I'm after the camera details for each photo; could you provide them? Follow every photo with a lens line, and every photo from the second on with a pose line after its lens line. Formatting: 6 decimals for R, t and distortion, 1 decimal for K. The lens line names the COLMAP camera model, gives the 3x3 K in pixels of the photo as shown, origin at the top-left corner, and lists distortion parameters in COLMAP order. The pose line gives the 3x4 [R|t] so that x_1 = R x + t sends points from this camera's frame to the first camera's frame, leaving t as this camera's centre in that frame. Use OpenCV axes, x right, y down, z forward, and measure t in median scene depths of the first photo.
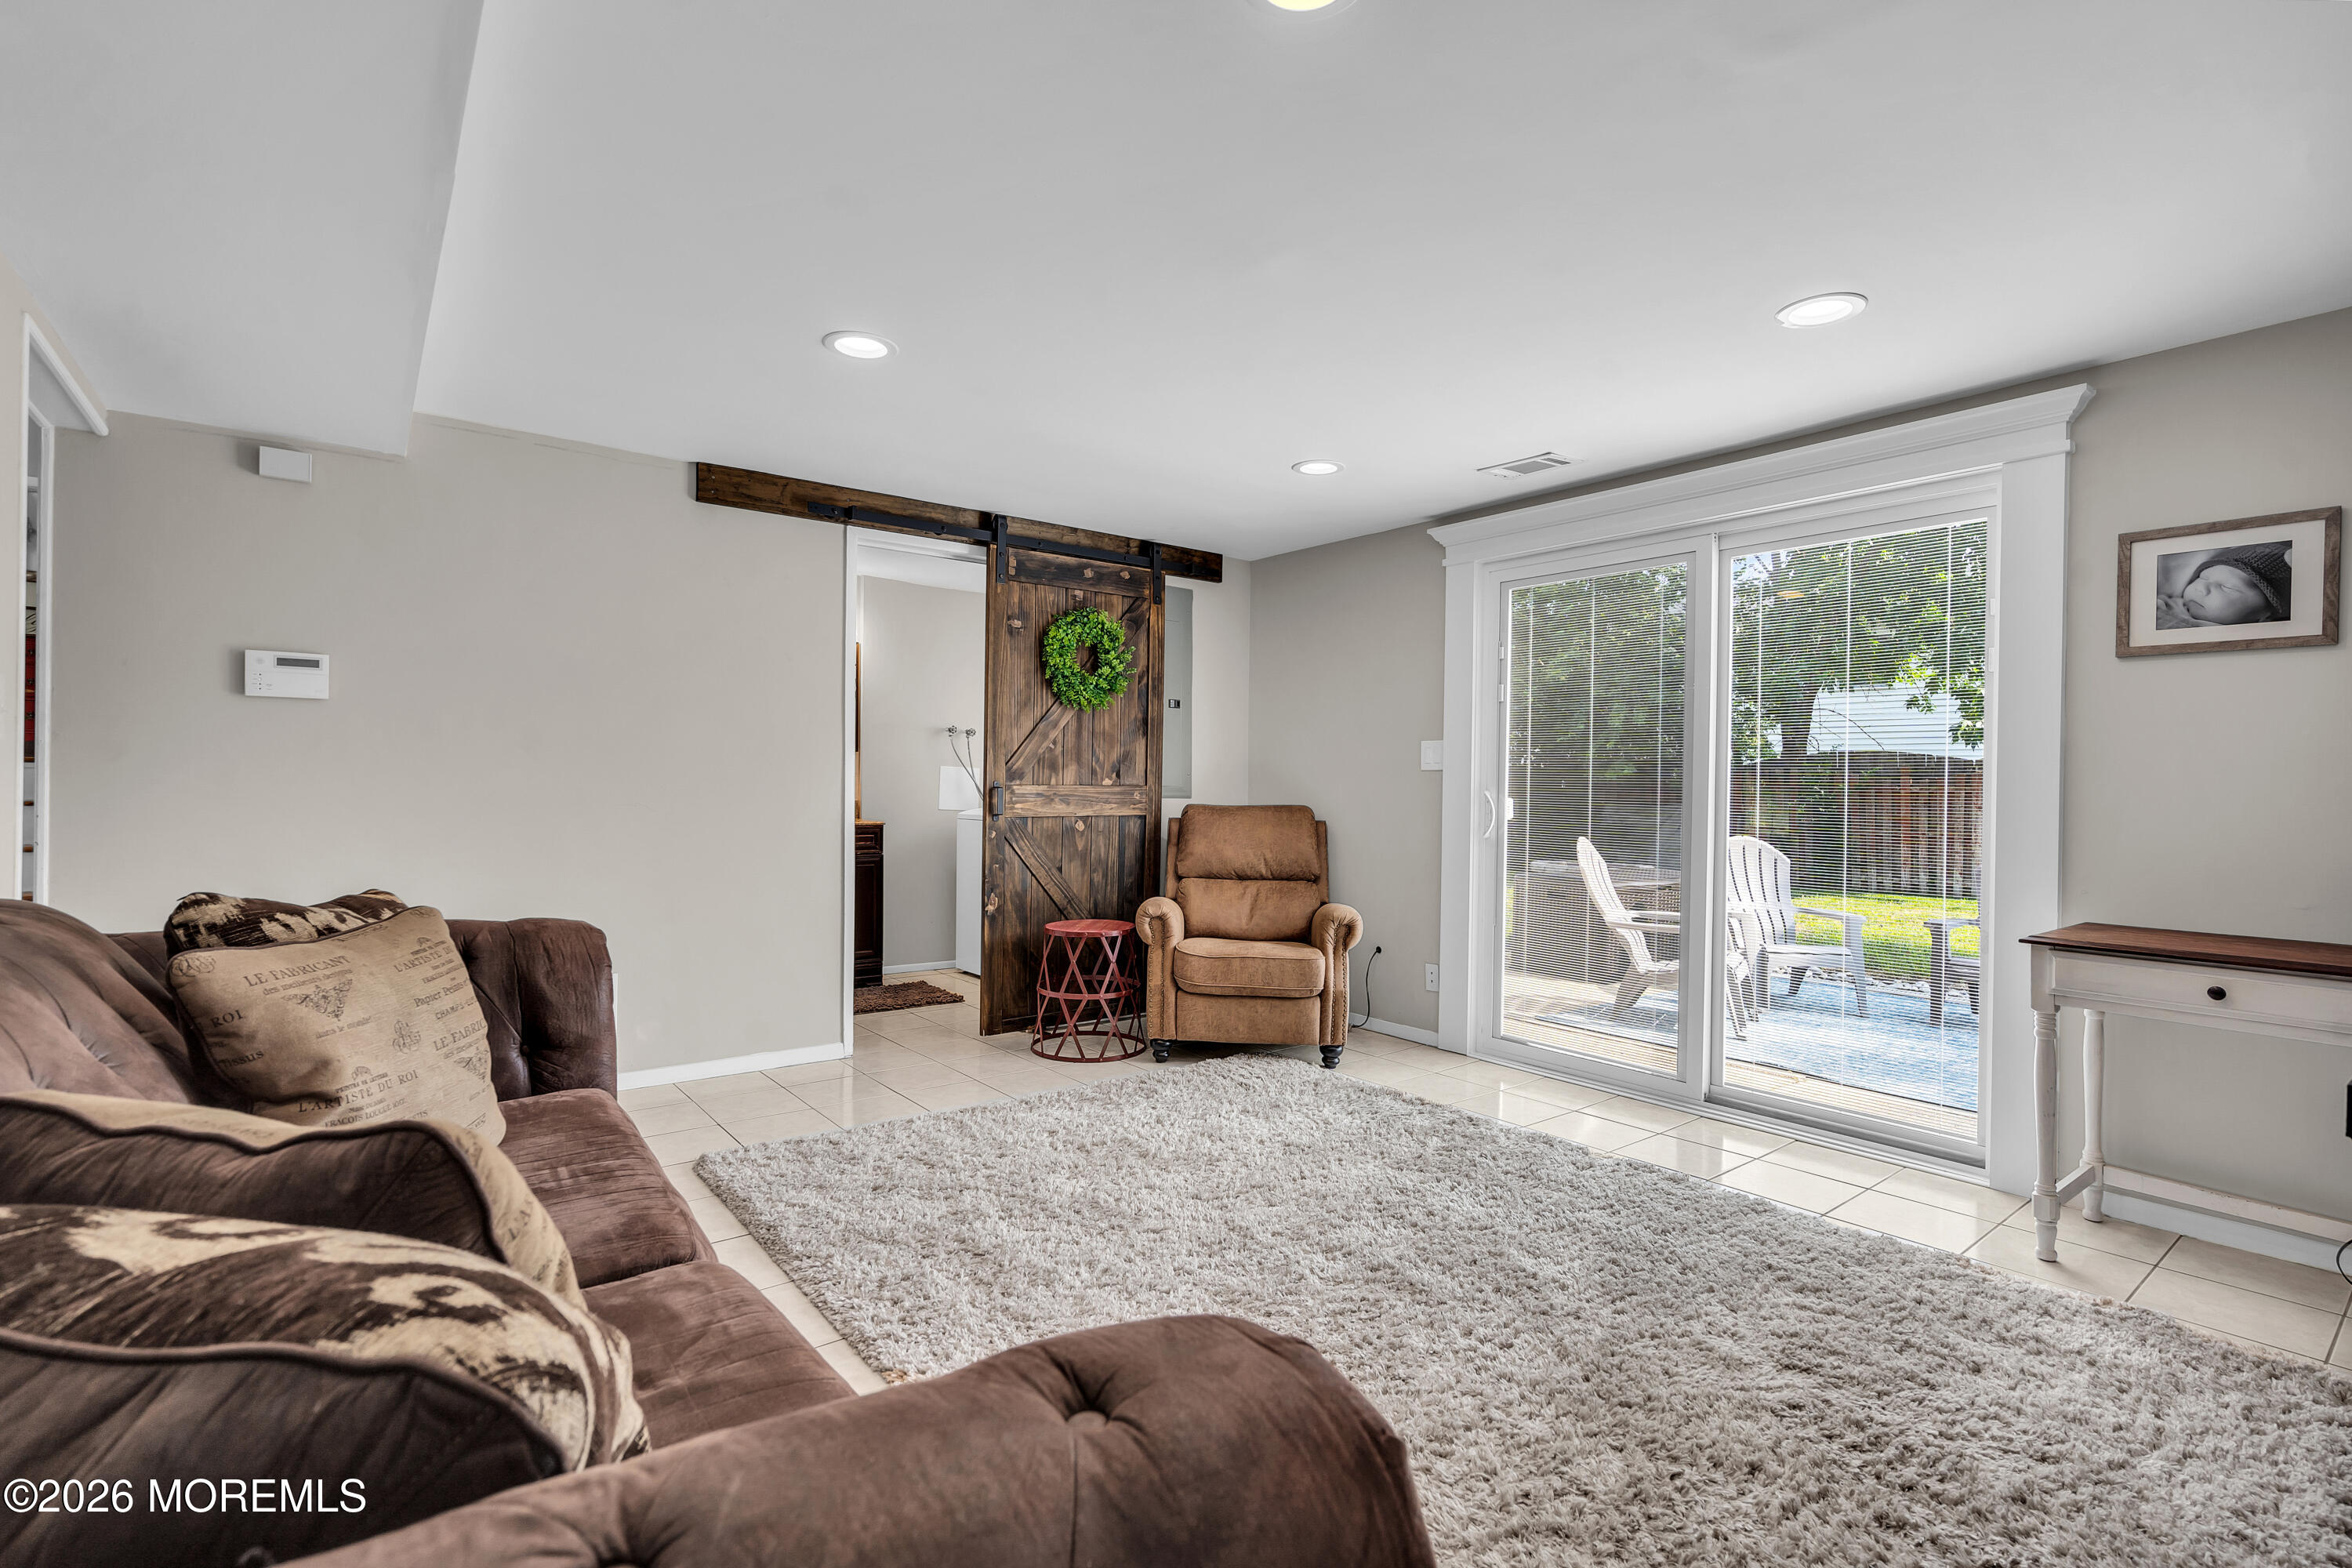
lens RADIAL K [[1108.7, 0, 1176.0], [0, 1108.7, 784.0], [0, 0, 1]] dist [-0.027612, -0.000185]
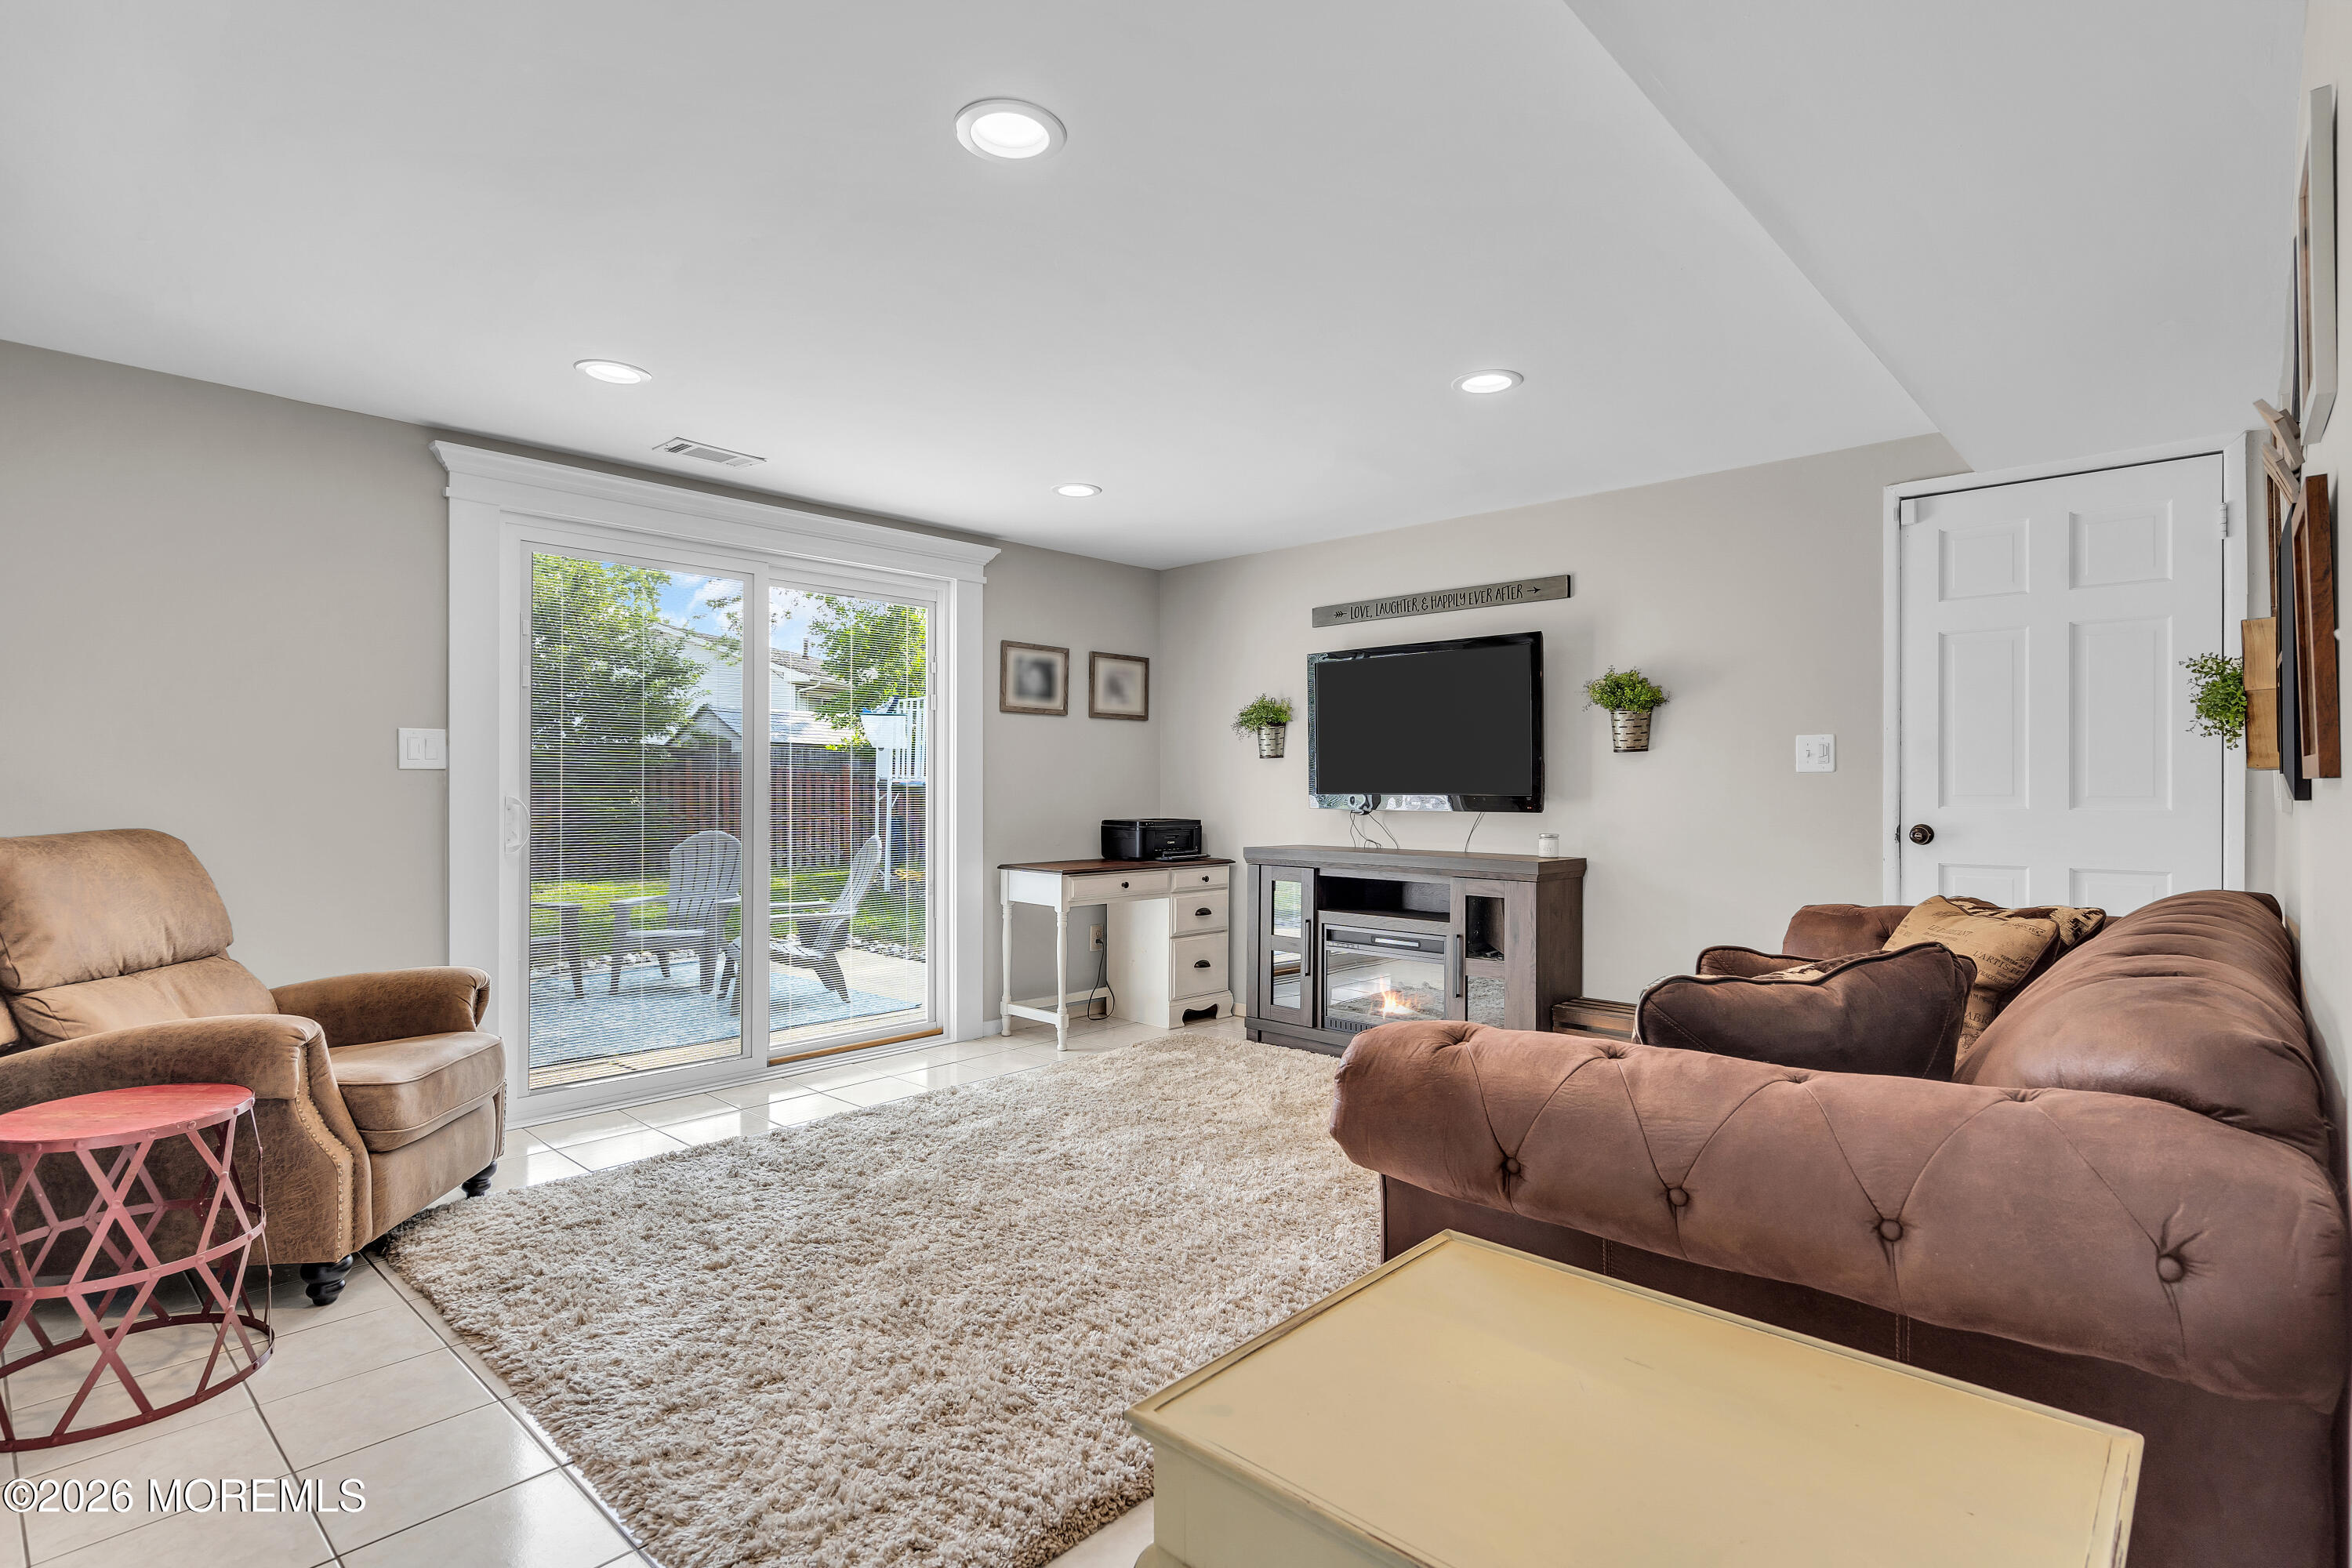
lens RADIAL K [[1108.7, 0, 1176.0], [0, 1108.7, 784.0], [0, 0, 1]] dist [-0.027612, -0.000185]
pose [[-0.177460, -0.013043, 0.984042, -0.719124], [-0.003761, 0.999914, 0.012575, -0.017606], [-0.984121, -0.001469, -0.177494, 0.804969]]
